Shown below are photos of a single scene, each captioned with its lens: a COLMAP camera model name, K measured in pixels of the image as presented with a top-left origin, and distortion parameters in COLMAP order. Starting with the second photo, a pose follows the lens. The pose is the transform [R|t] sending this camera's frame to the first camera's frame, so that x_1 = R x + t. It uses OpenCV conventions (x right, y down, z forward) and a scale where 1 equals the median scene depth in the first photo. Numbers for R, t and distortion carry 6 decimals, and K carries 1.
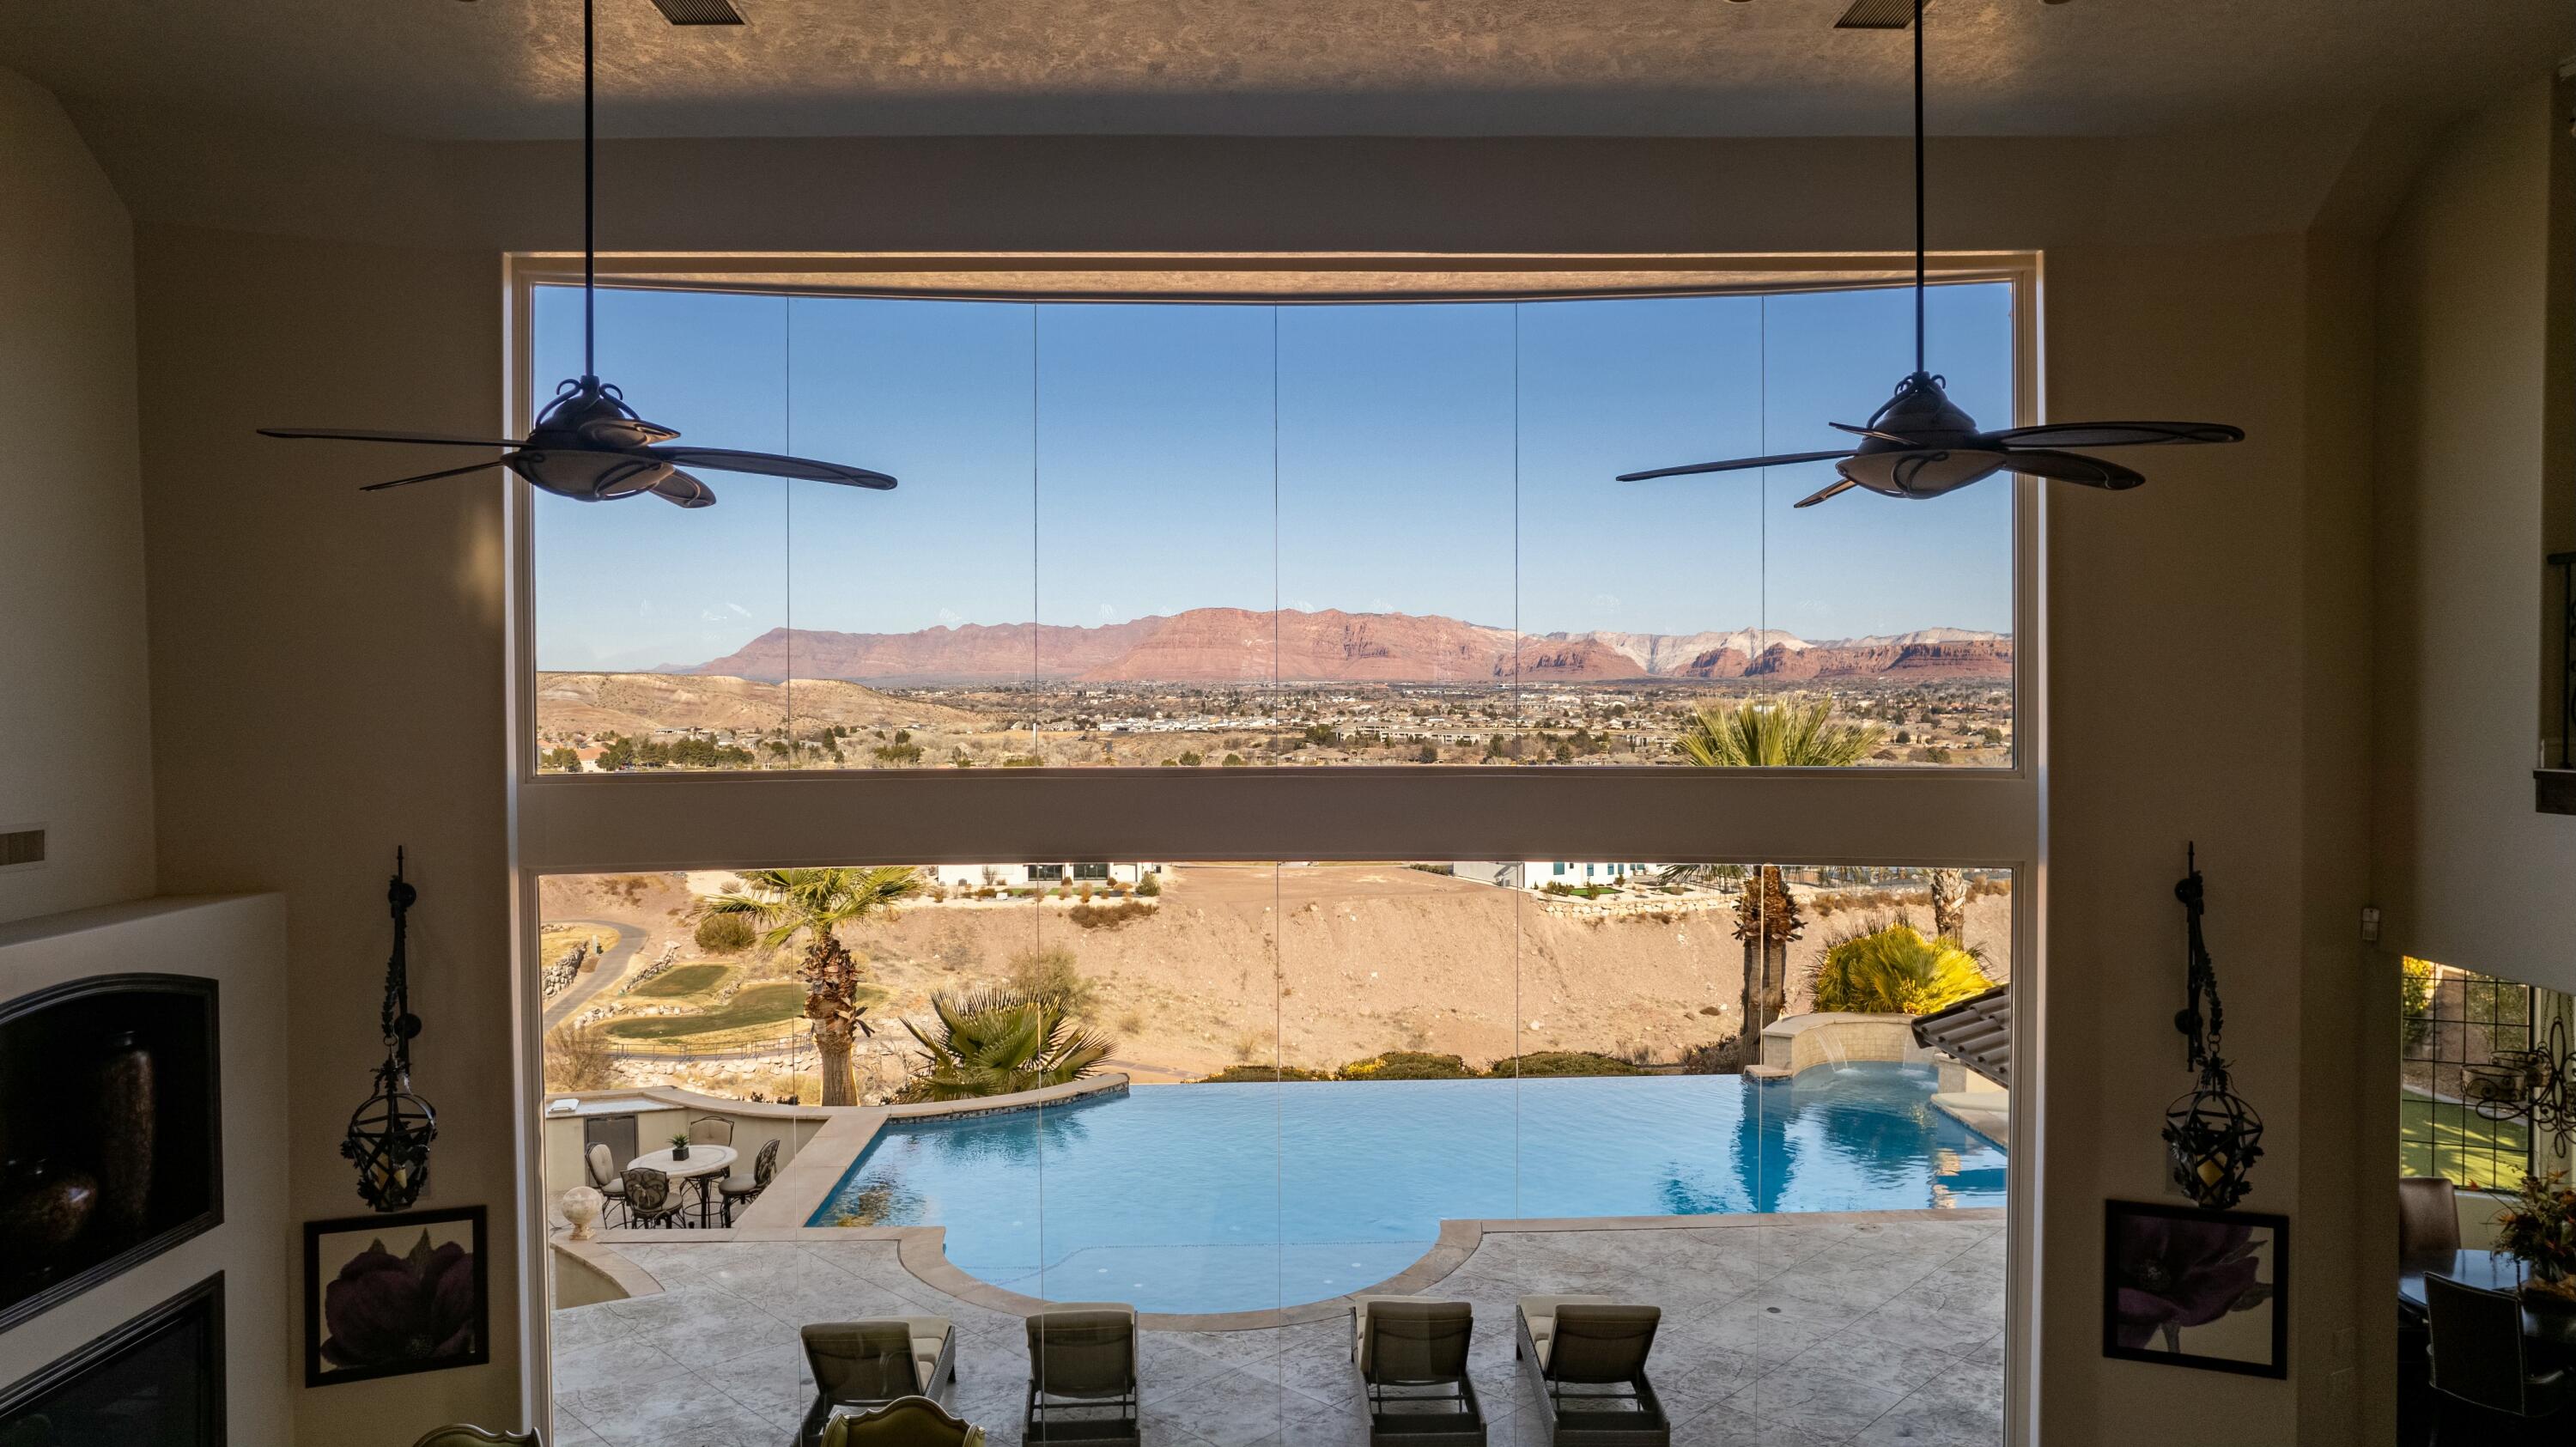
lens RADIAL K [[1643.7, 0, 1282.1], [0, 1643.7, 724.5], [0, 0, 1]] dist [-0.079322, 0.074646]
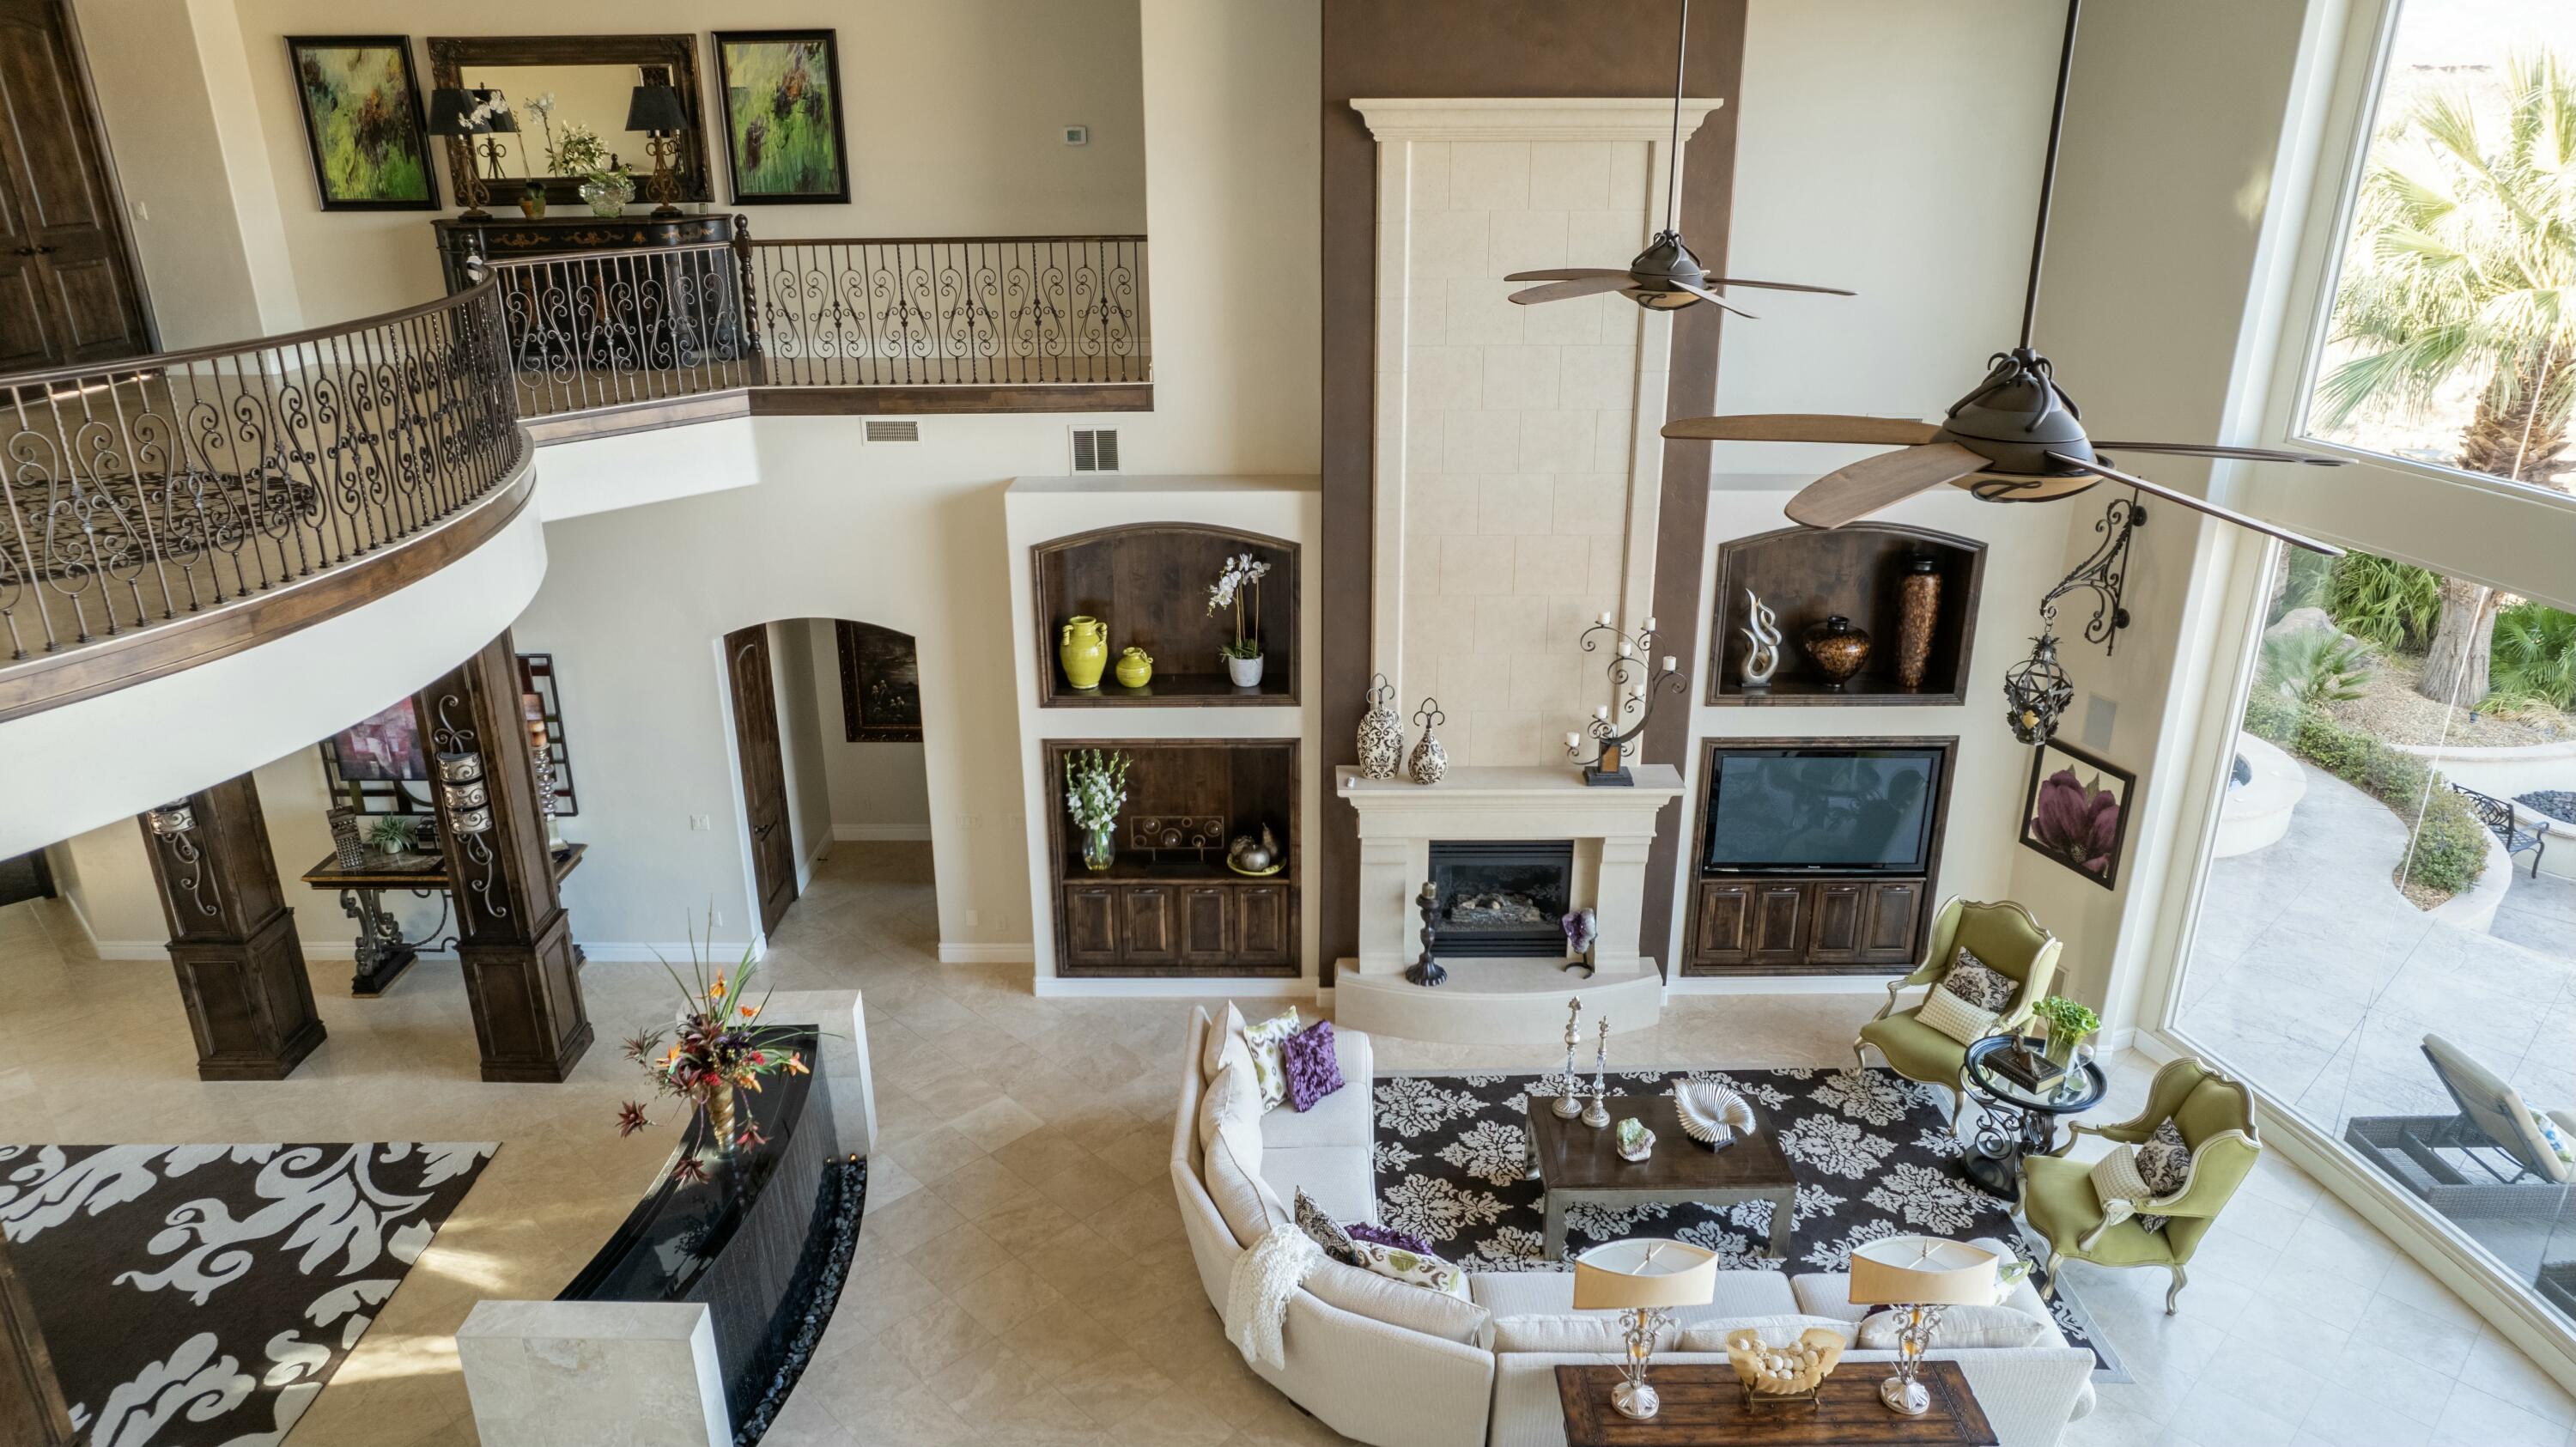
lens RADIAL K [[1643.7, 0, 1282.1], [0, 1643.7, 724.5], [0, 0, 1]] dist [-0.079322, 0.074646]
pose [[-0.008839, 0.356839, -0.934124, 0.676447], [-0.013782, 0.934028, 0.356933, -0.178453], [0.999866, 0.016029, -0.003338, 0.352806]]
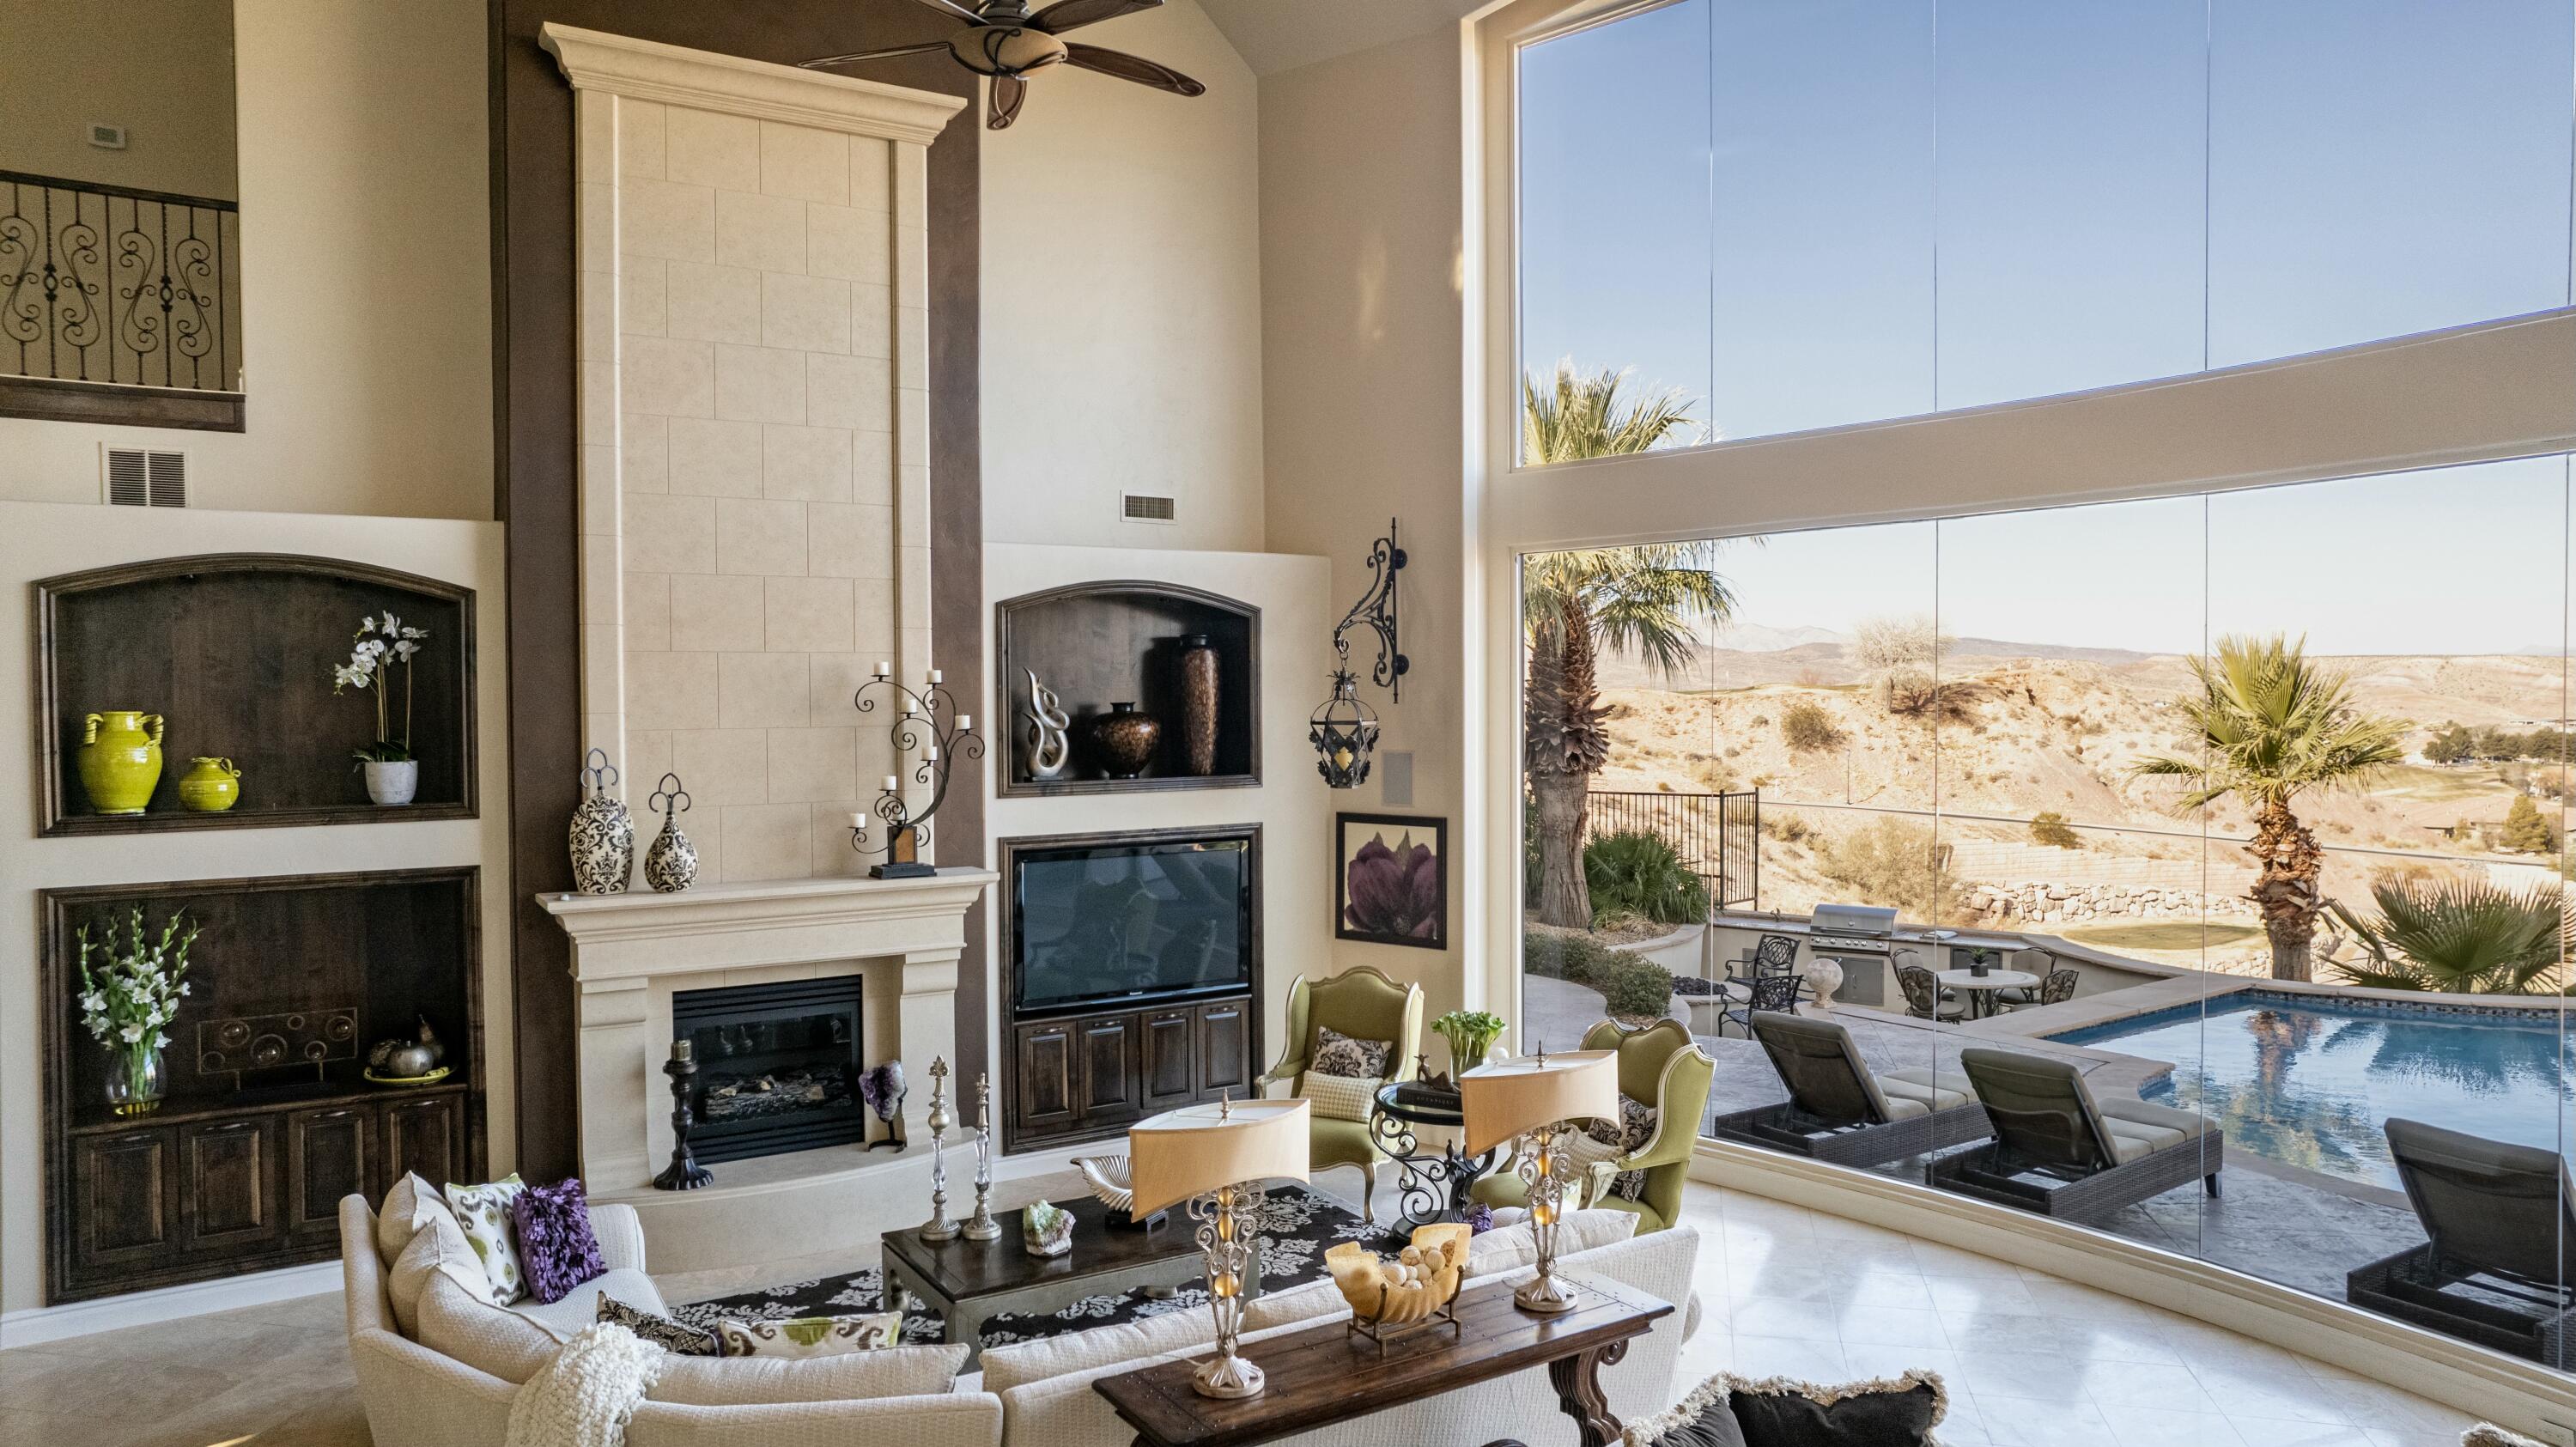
lens RADIAL K [[1643.7, 0, 1282.1], [0, 1643.7, 724.5], [0, 0, 1]] dist [-0.079322, 0.074646]
pose [[0.523043, 0.018949, -0.852095, 0.489261], [-0.011747, 0.999818, 0.015024, 0.216371], [0.852225, 0.002151, 0.523171, 0.264611]]
